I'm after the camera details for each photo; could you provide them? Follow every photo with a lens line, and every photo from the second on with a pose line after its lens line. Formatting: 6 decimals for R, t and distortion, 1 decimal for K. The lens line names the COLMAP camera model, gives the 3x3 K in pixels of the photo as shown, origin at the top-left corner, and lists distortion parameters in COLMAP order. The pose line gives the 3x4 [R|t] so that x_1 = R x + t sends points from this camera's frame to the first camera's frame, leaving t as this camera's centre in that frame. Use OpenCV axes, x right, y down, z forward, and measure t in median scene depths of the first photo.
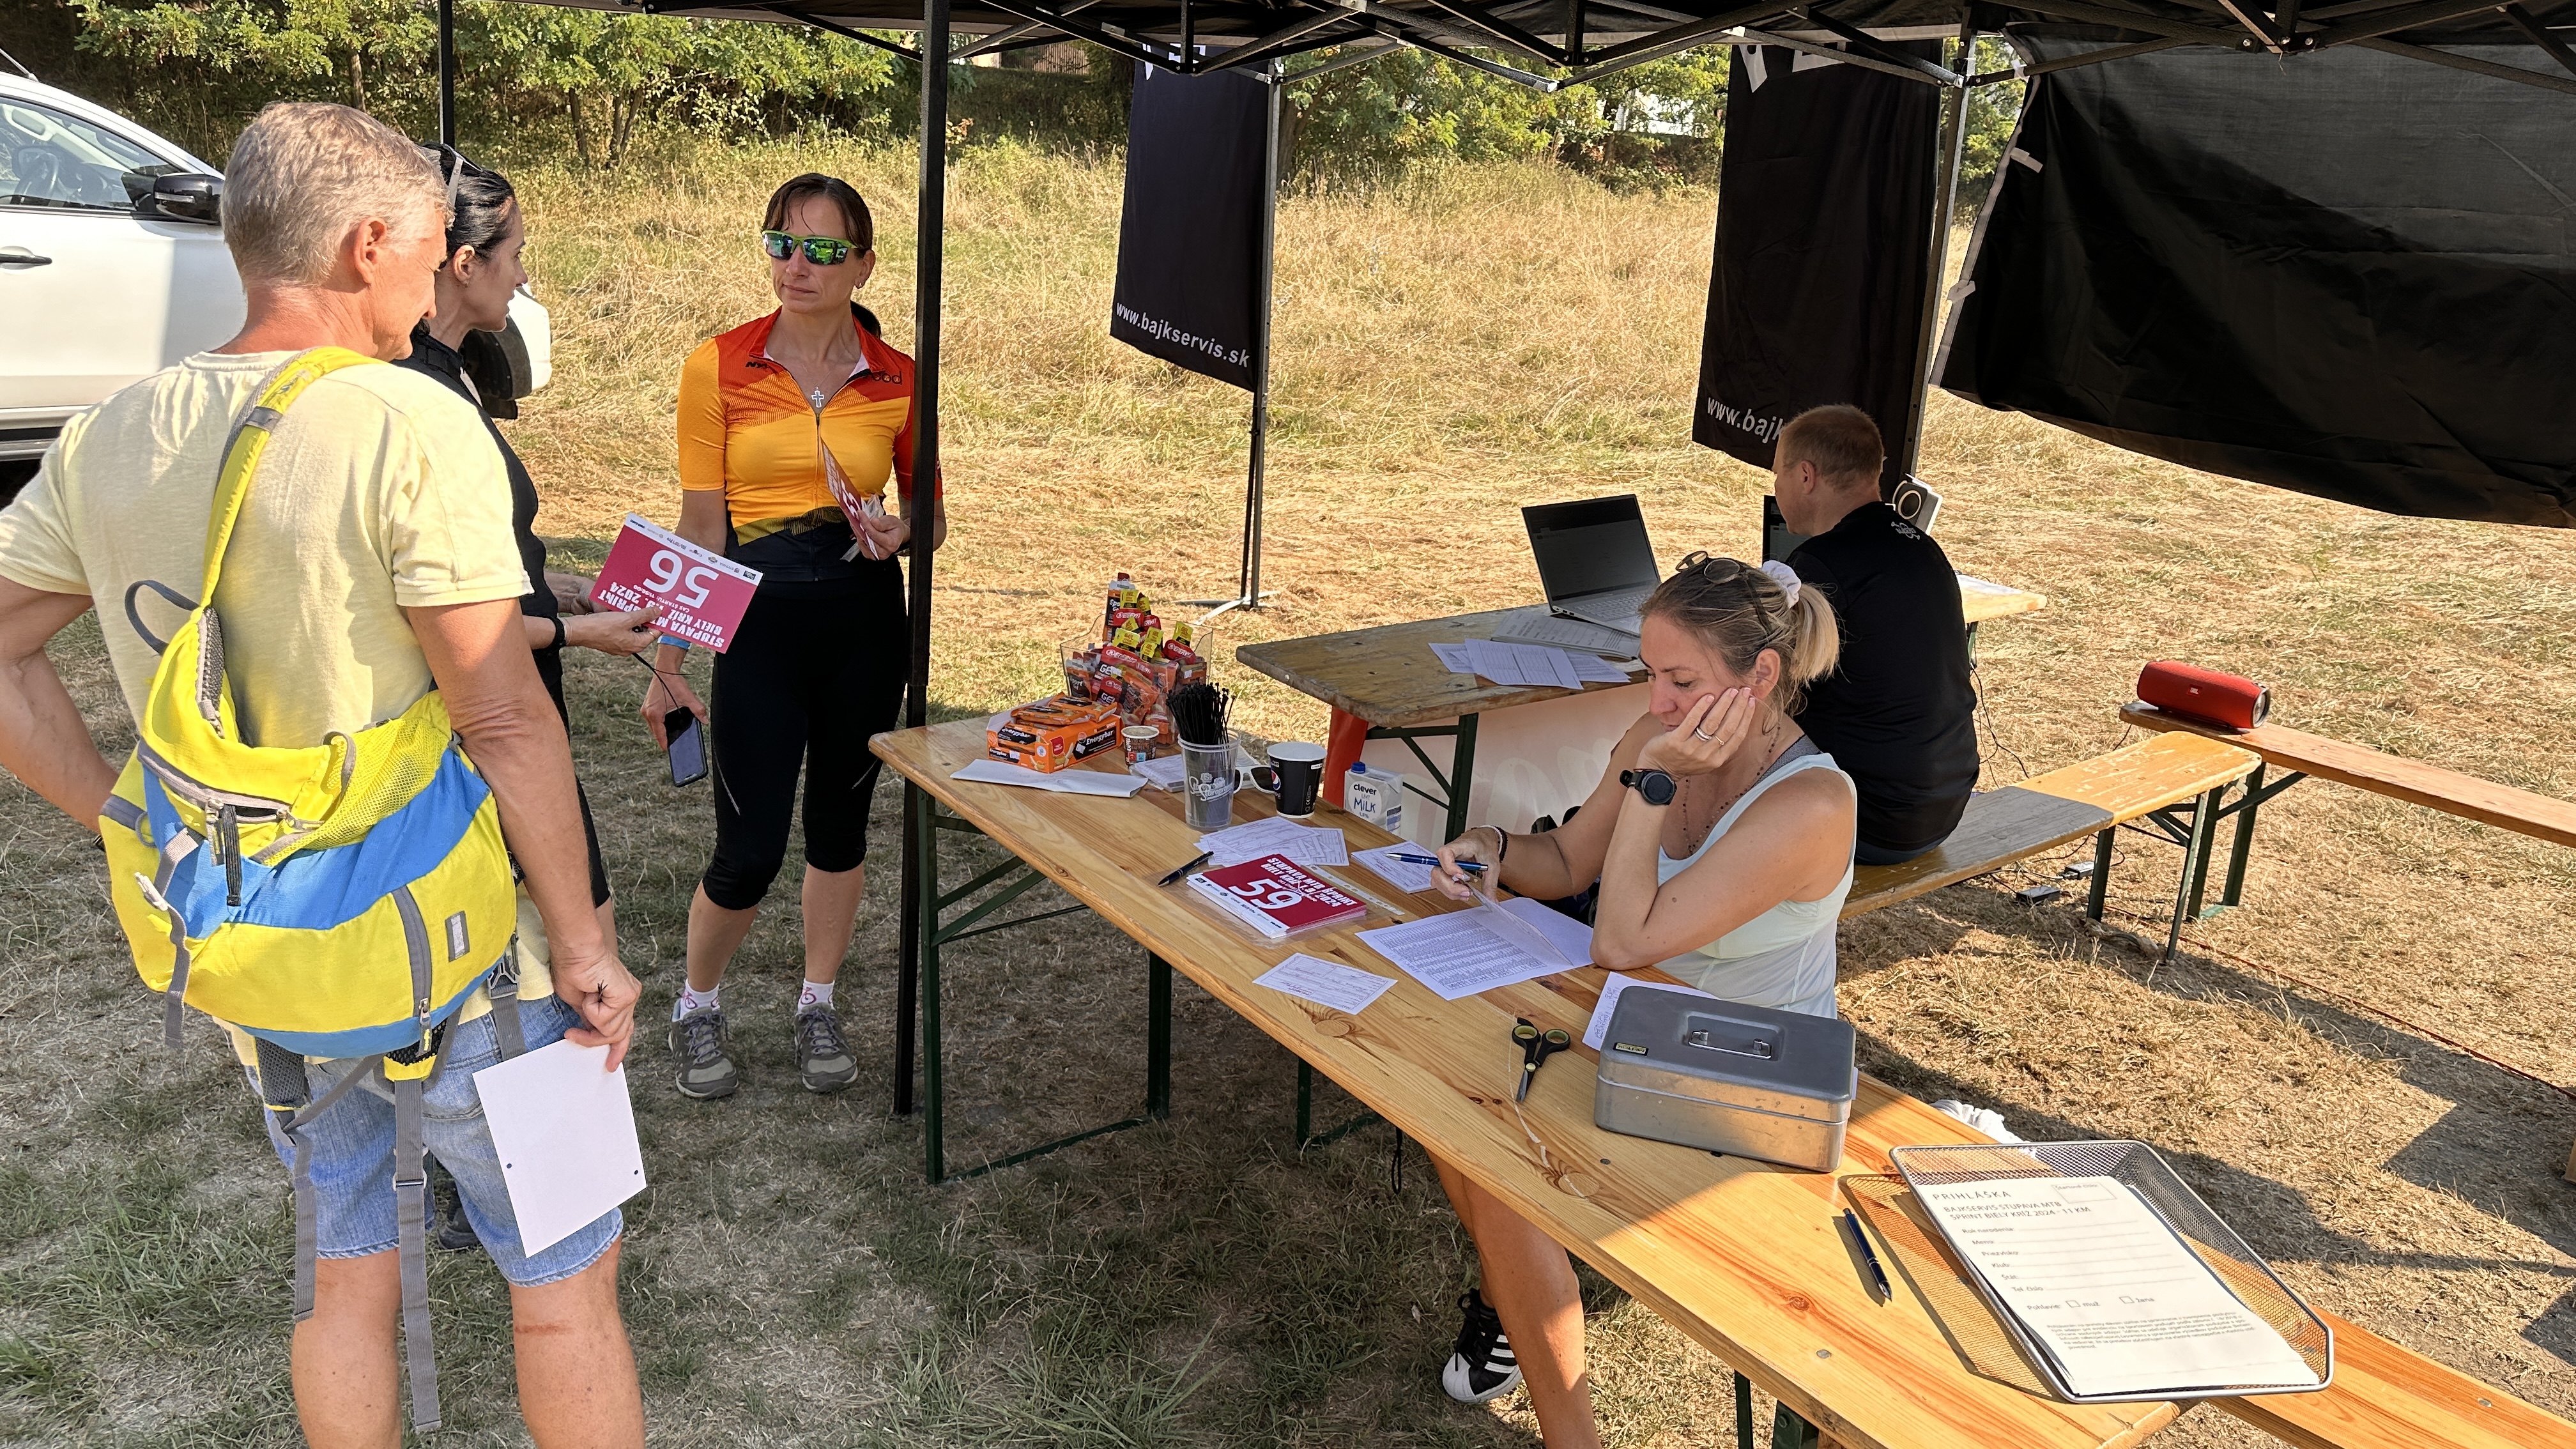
lens RADIAL K [[1808.0, 0, 1256.8], [0, 1808.0, 743.9], [0, 0, 1]] dist [0.006360, -0.027652]
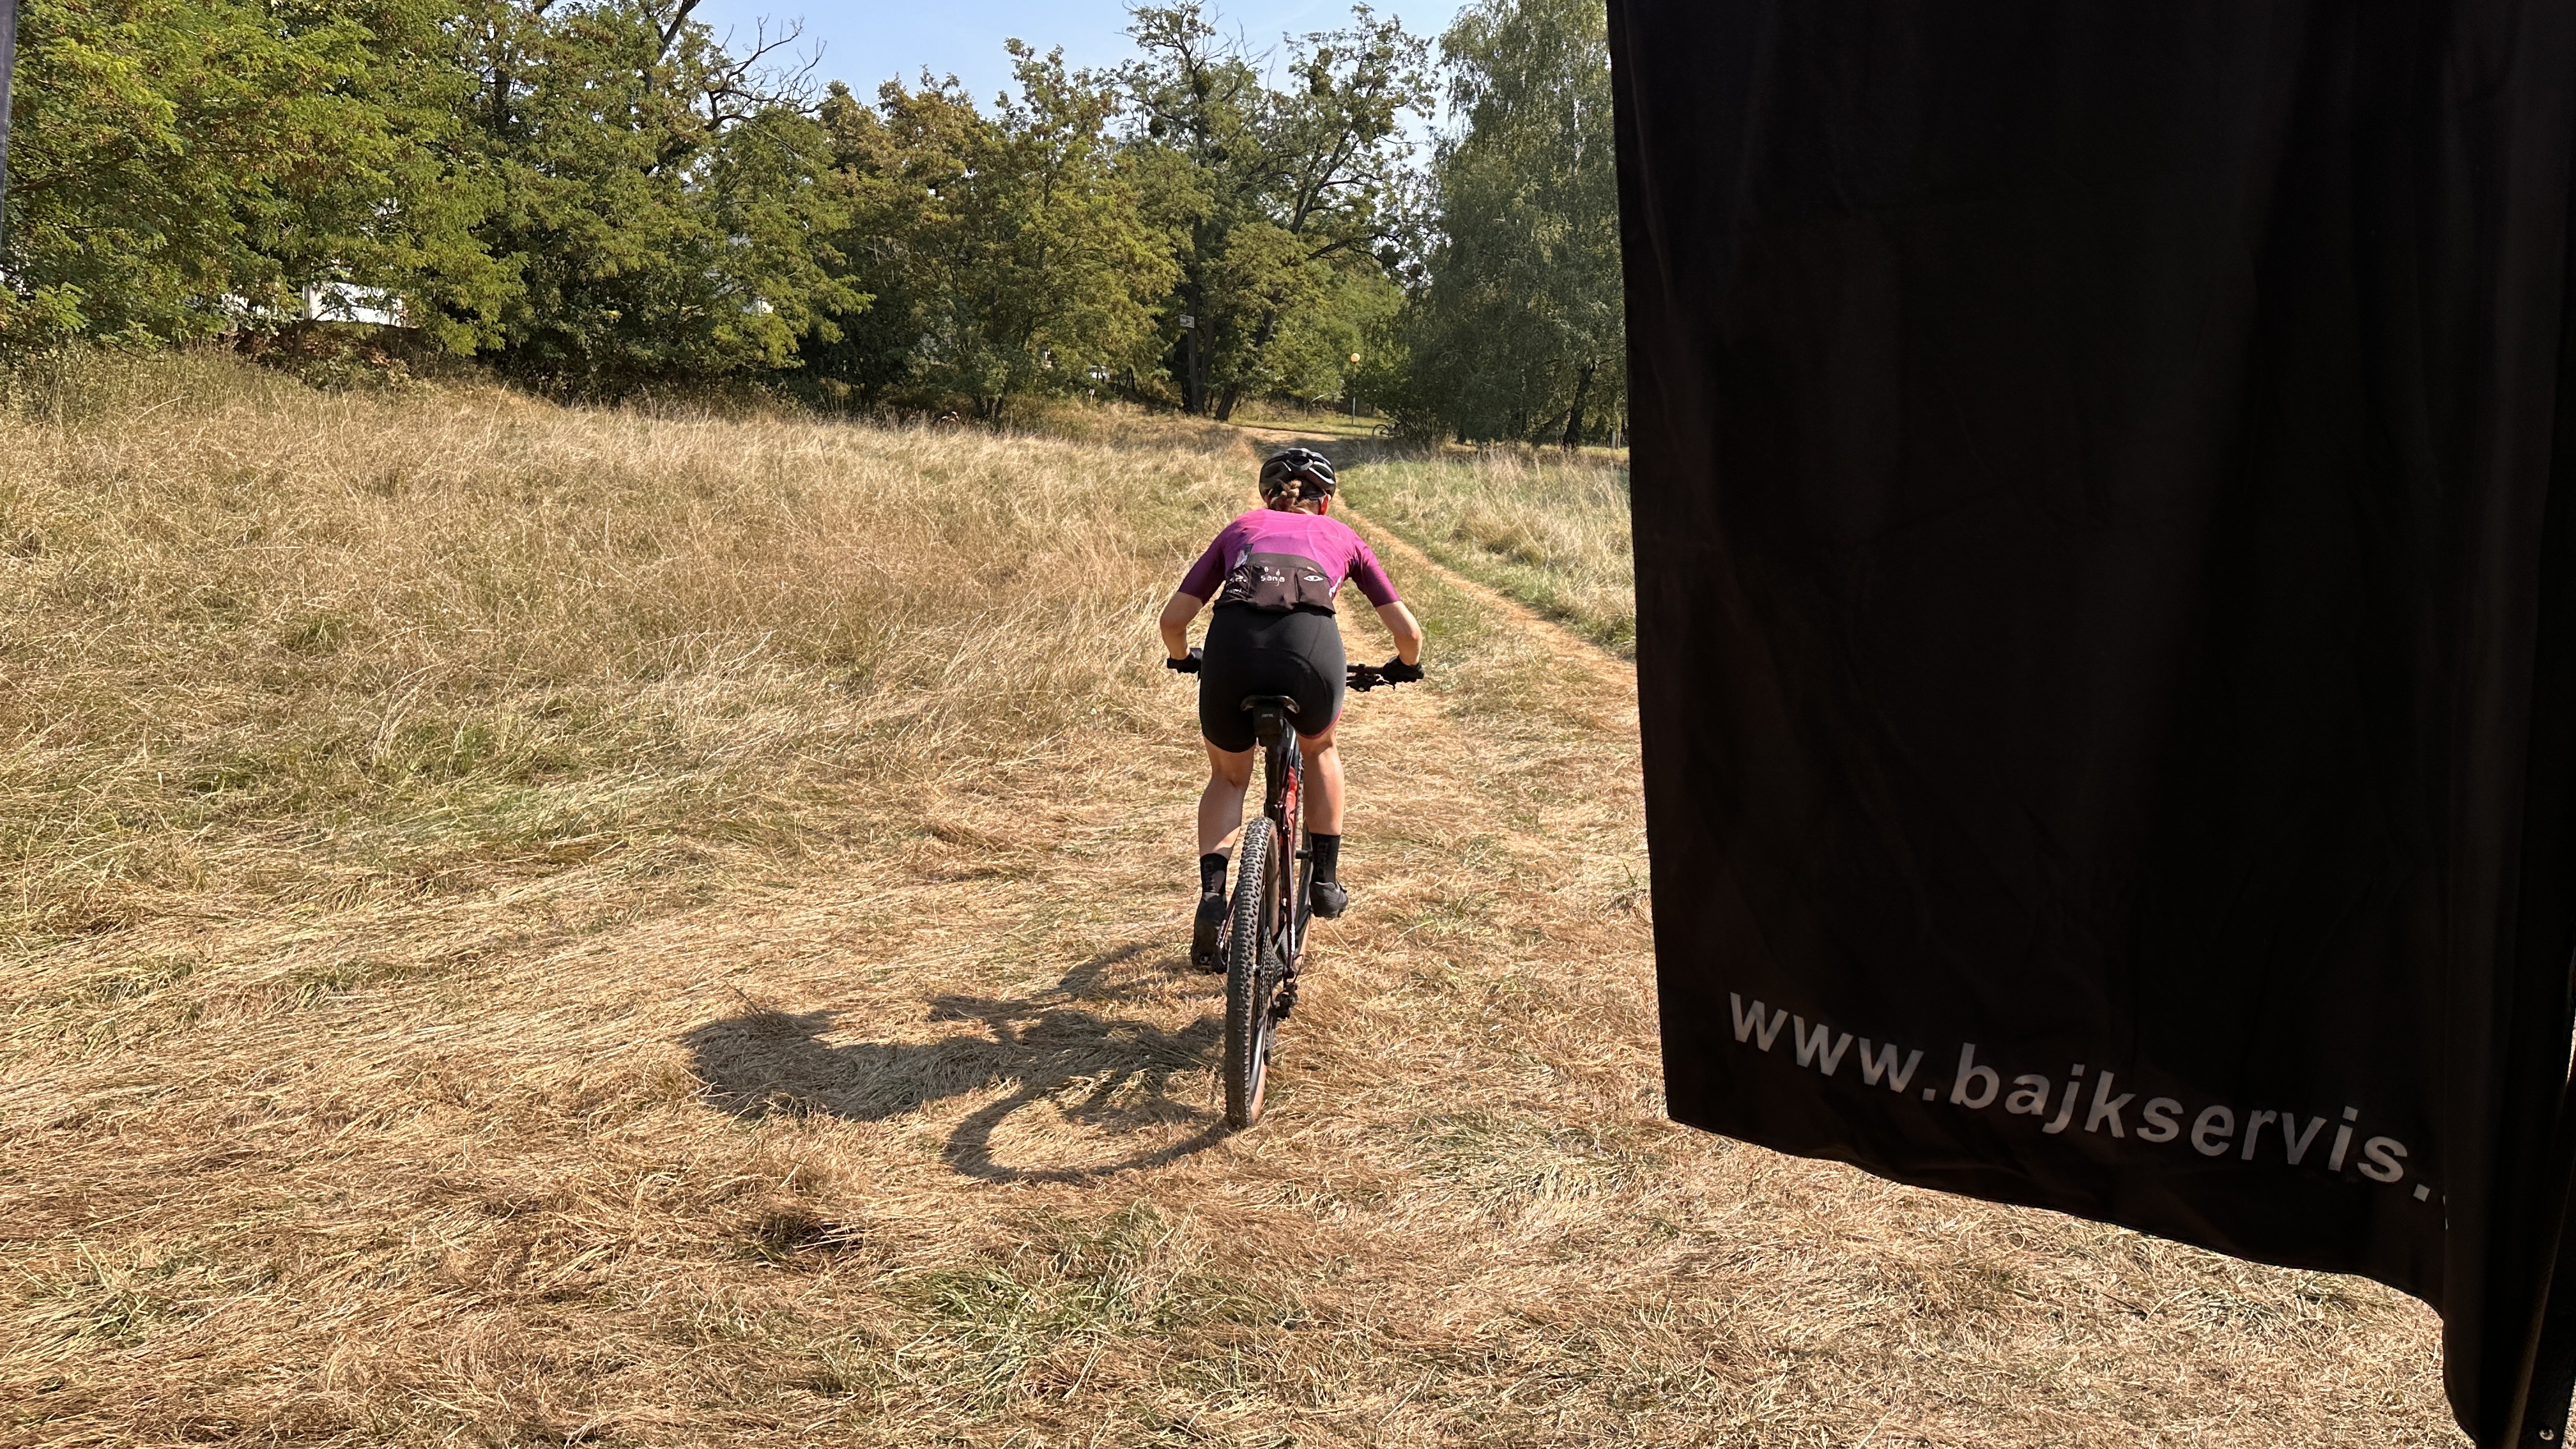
lens RADIAL K [[1808.0, 0, 1256.8], [0, 1808.0, 743.9], [0, 0, 1]] dist [0.006360, -0.027652]
pose [[0.779541, -0.134163, 0.611814, 0.016213], [0.198279, 0.979414, -0.037864, -0.060852], [-0.594140, 0.150826, 0.790095, 0.227713]]
